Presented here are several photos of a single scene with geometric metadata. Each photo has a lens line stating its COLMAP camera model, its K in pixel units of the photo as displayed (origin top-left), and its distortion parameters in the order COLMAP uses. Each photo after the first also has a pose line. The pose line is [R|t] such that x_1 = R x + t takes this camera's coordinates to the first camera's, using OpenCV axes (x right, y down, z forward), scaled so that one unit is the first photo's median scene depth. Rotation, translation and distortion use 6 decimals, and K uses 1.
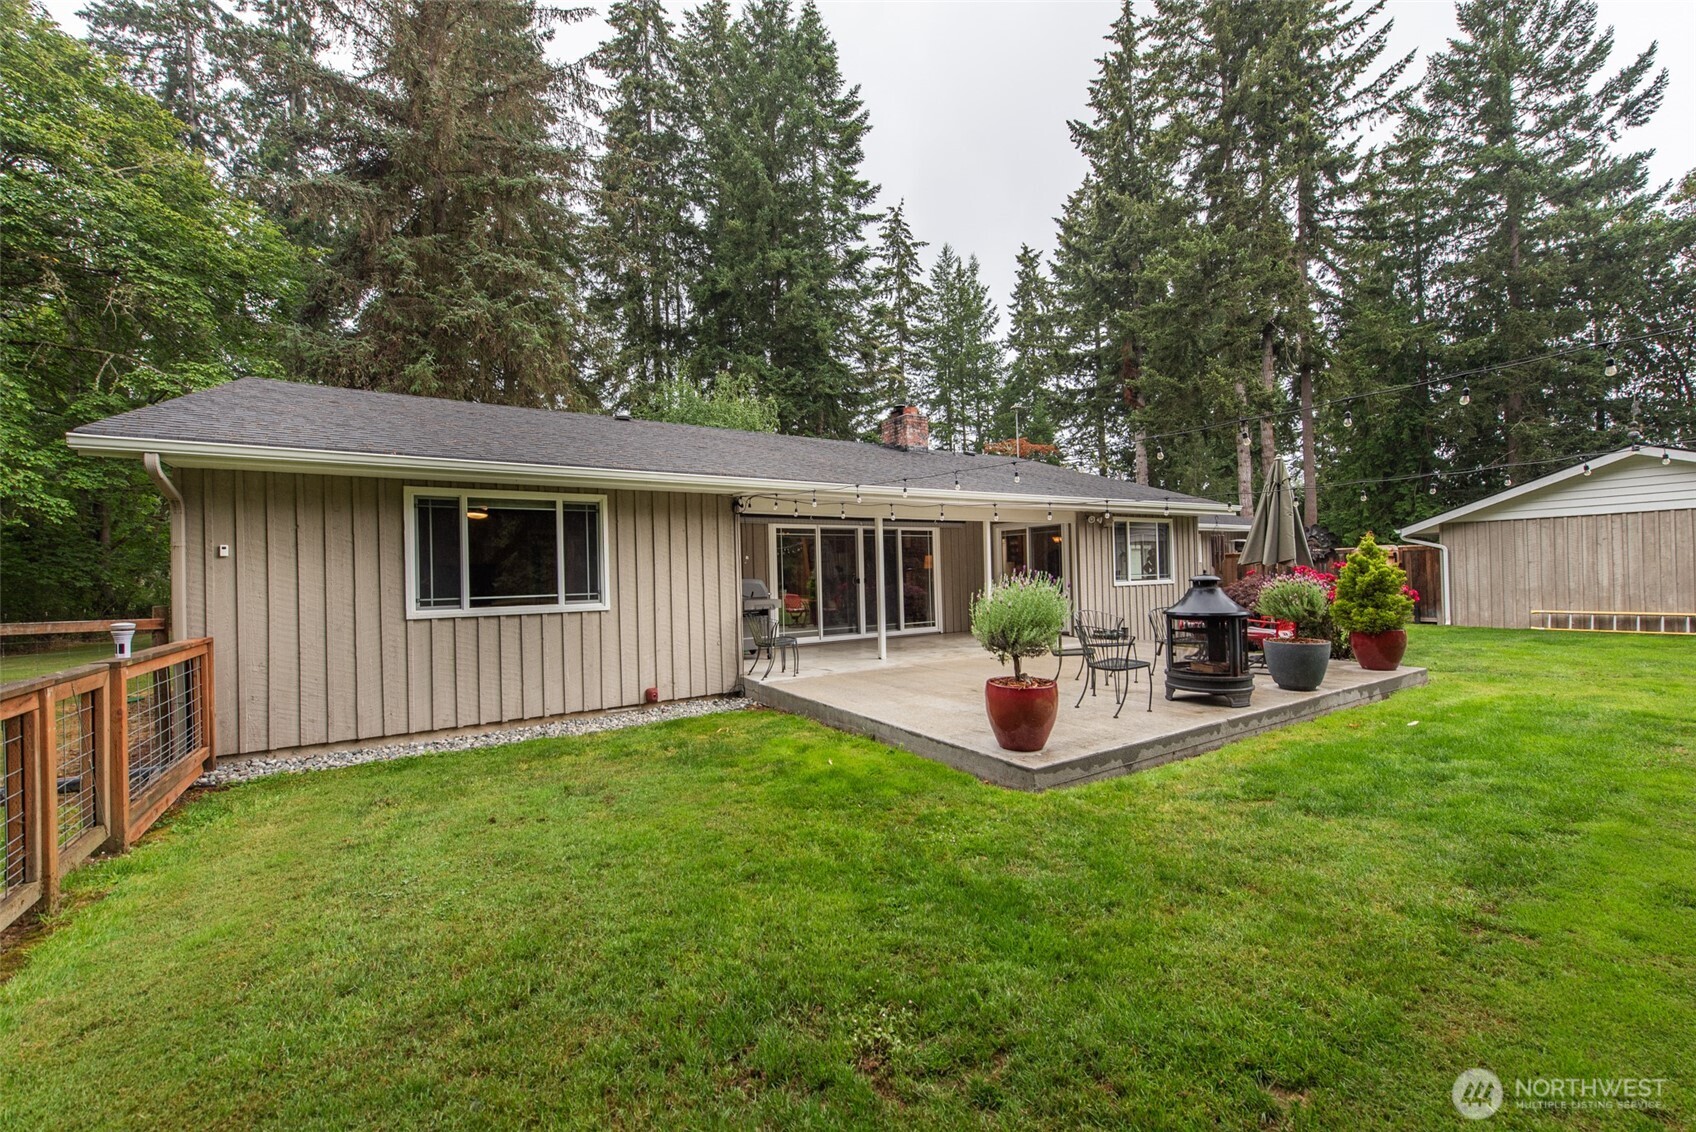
lens RADIAL K [[685.6, 0, 848.0], [0, 685.6, 572.9], [0, 0, 1]] dist [0.017412, -0.003439]
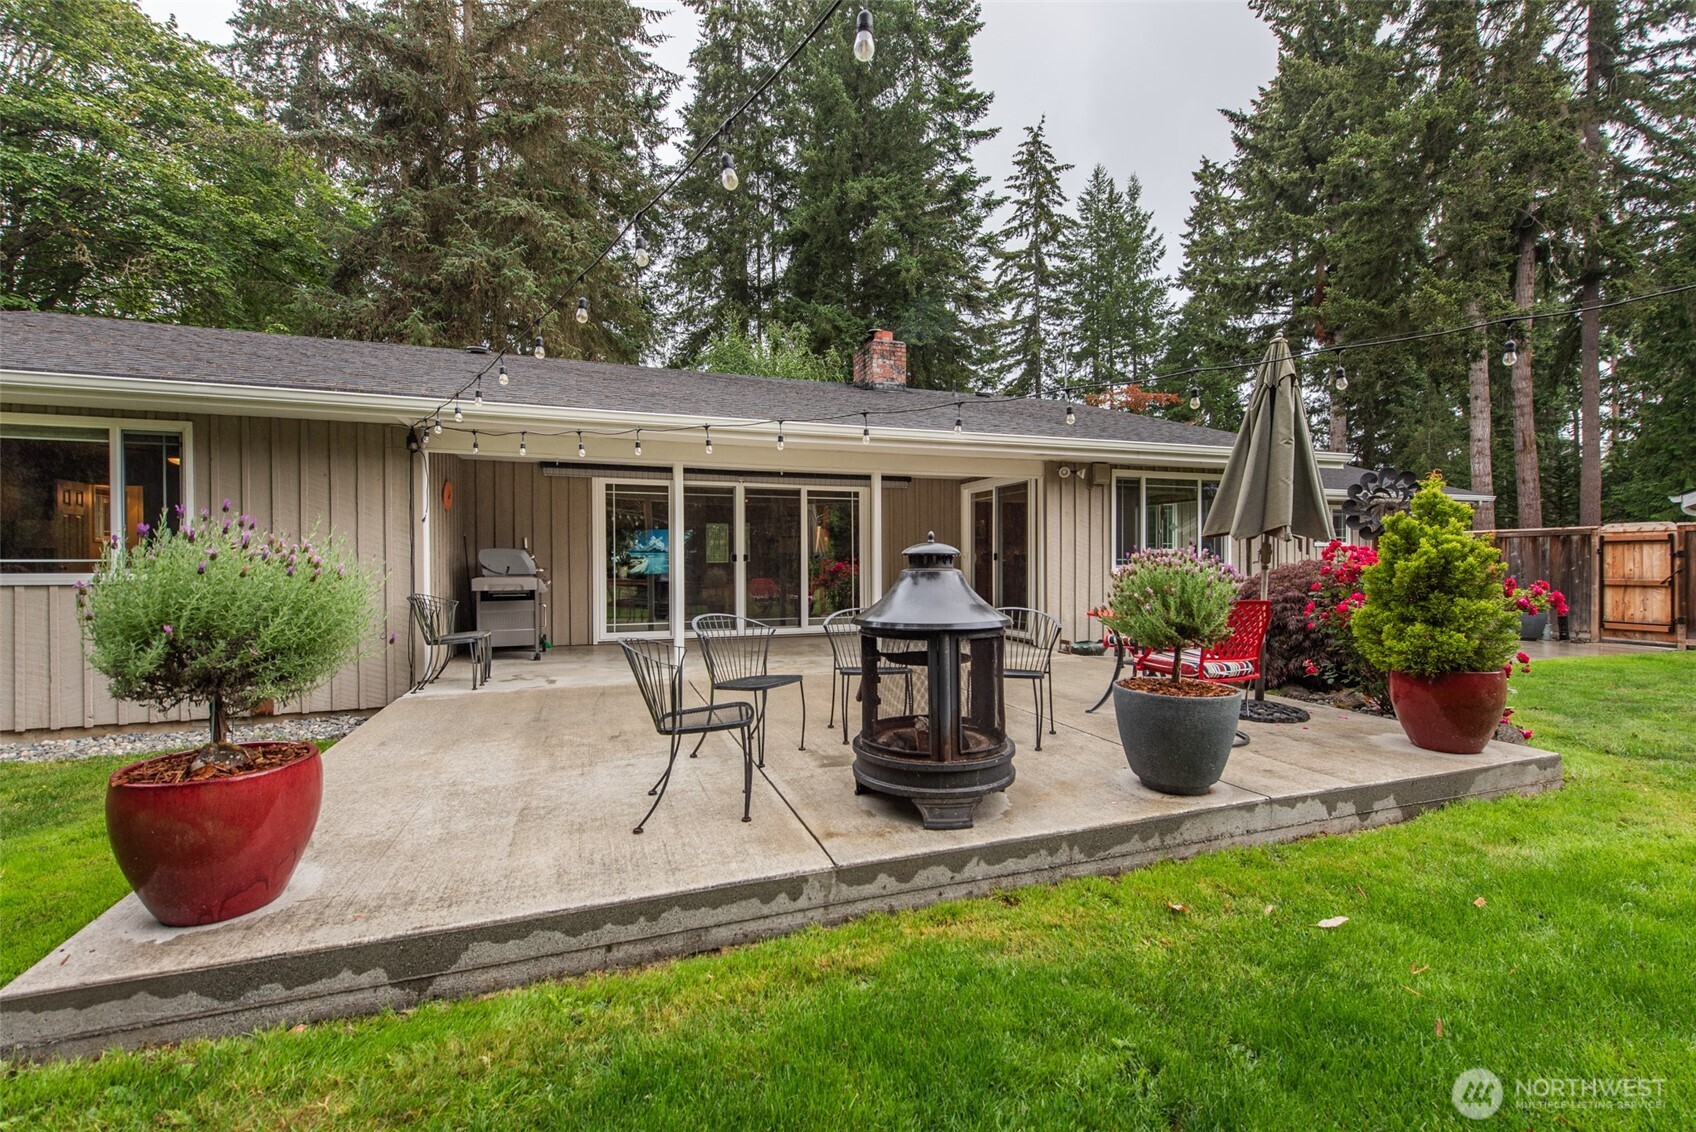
lens RADIAL K [[734.2, 0, 852.1], [0, 734.2, 569.8], [0, 0, 1]] dist [0.011727, -0.002841]
pose [[0.973583, 0.024433, -0.227021, 0.089758], [-0.020663, 0.999607, 0.018969, 0.001966], [0.227395, -0.013777, 0.973705, 0.074246]]
